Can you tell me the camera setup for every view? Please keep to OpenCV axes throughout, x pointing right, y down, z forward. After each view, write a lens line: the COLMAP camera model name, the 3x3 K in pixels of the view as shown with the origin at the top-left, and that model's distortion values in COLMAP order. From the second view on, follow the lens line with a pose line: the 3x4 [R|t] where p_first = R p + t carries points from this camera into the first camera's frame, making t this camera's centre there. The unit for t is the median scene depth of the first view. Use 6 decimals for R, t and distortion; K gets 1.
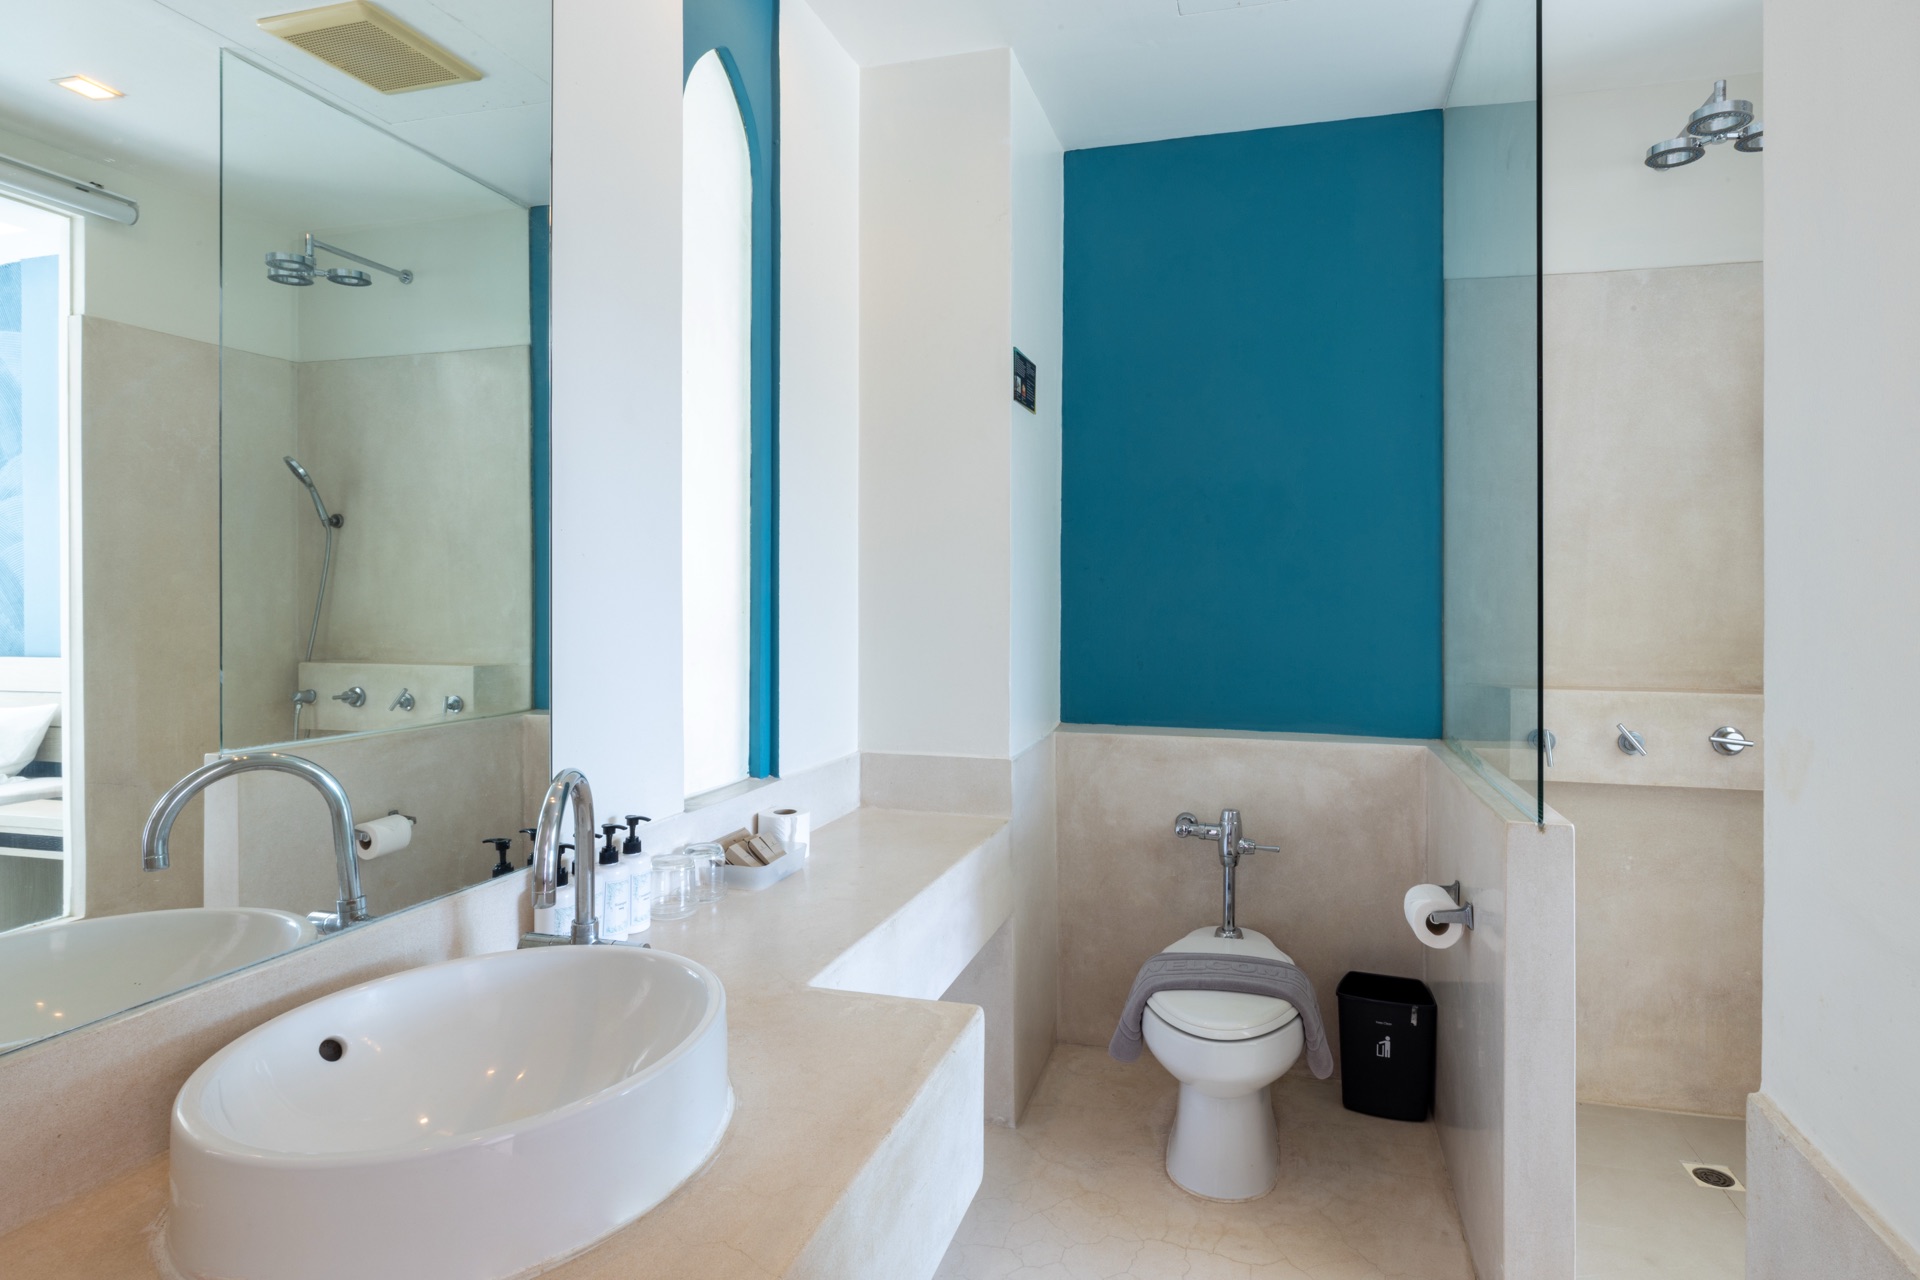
lens RADIAL K [[1033.0, 0, 1009.6], [0, 1033.0, 597.7], [0, 0, 1]] dist [-0.010203, 0.002885]
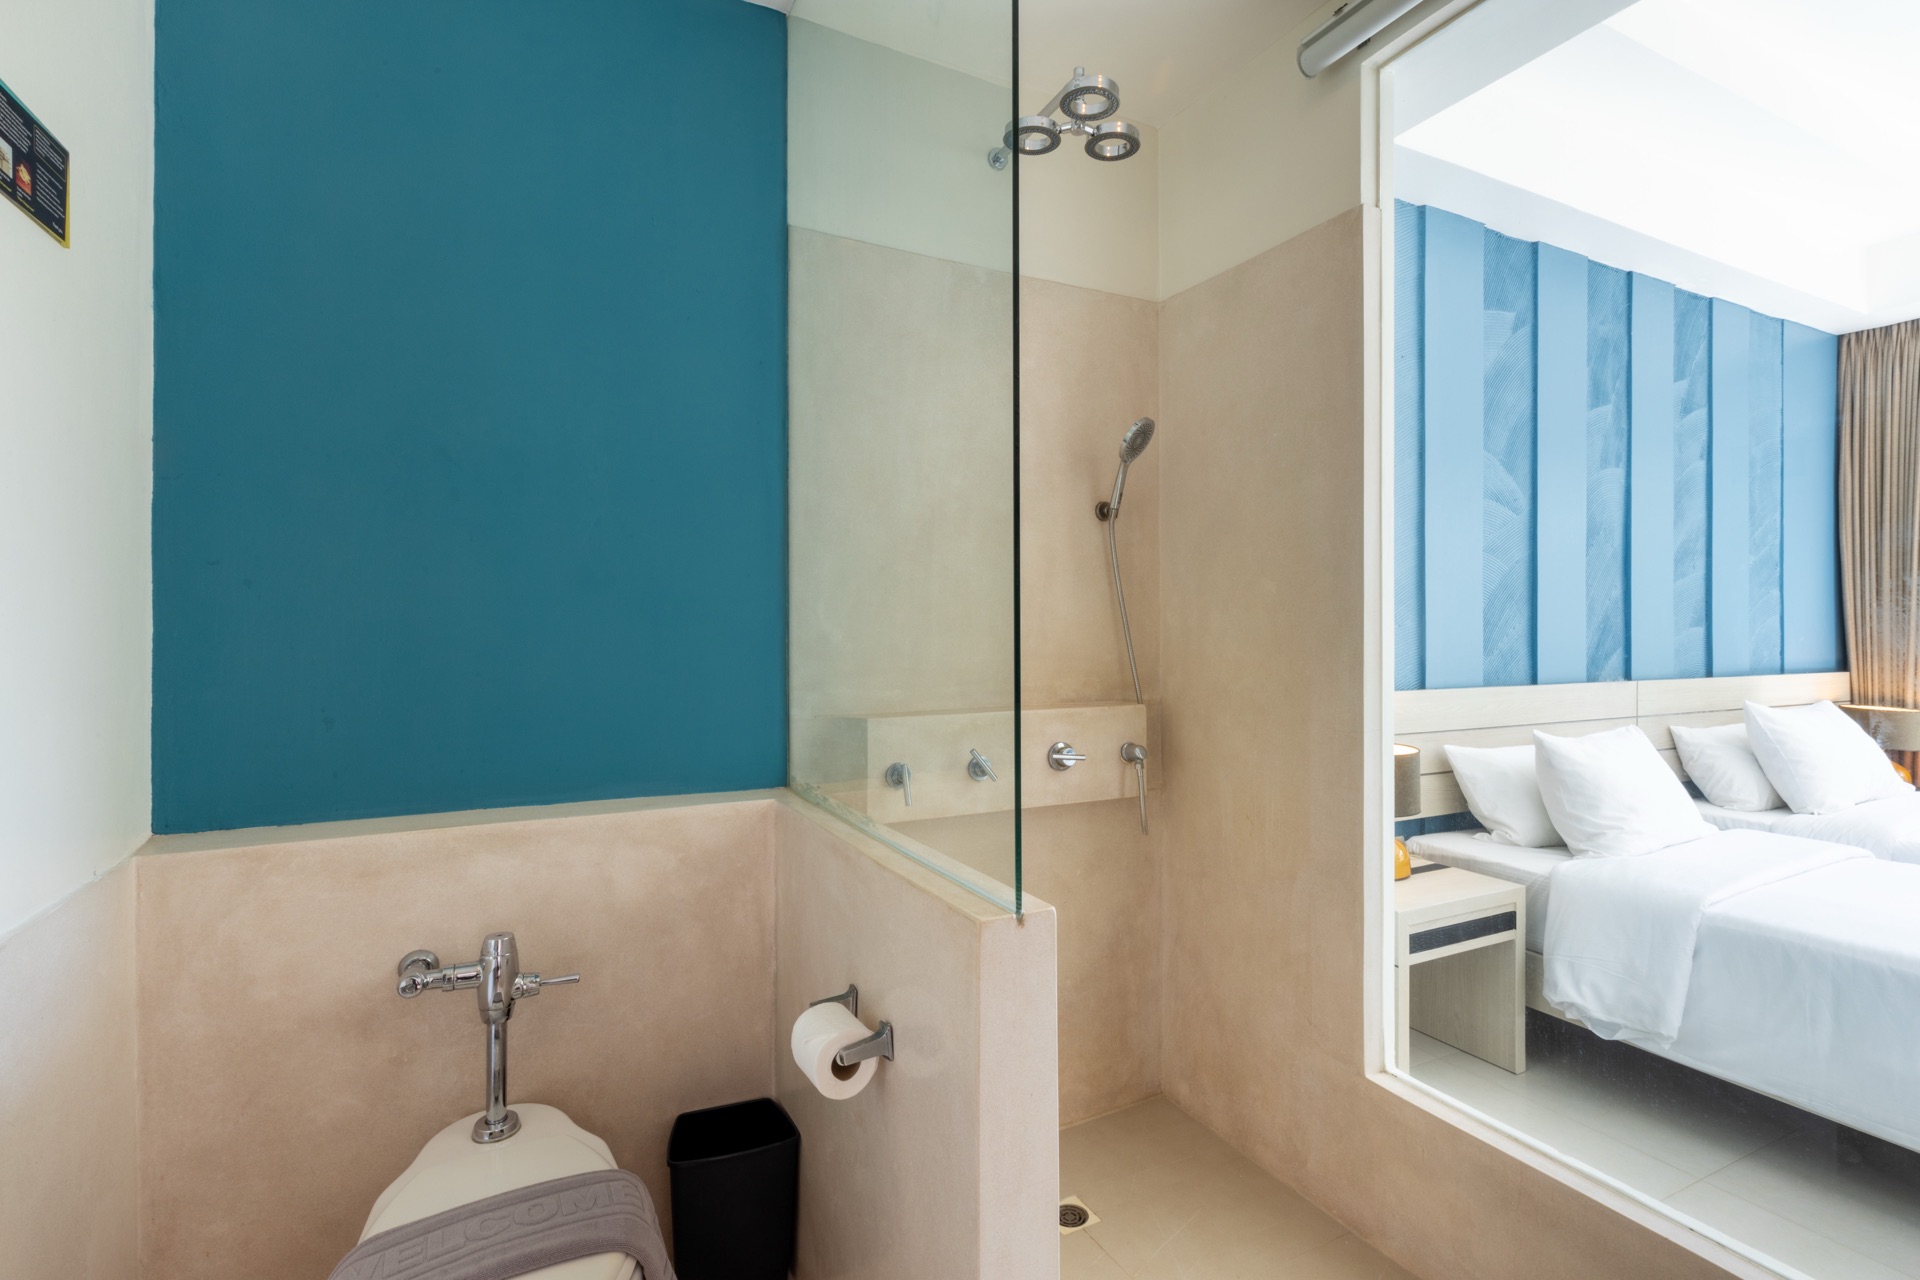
lens RADIAL K [[836.0, 0, 955.0], [0, 836.0, 626.0], [0, 0, 1]] dist [0.003382, 0.000283]
pose [[0.724453, 0.000024, 0.689324, 0.059515], [0.007473, 0.999941, -0.007889, 0.016785], [-0.689283, 0.010867, 0.724410, 0.428524]]
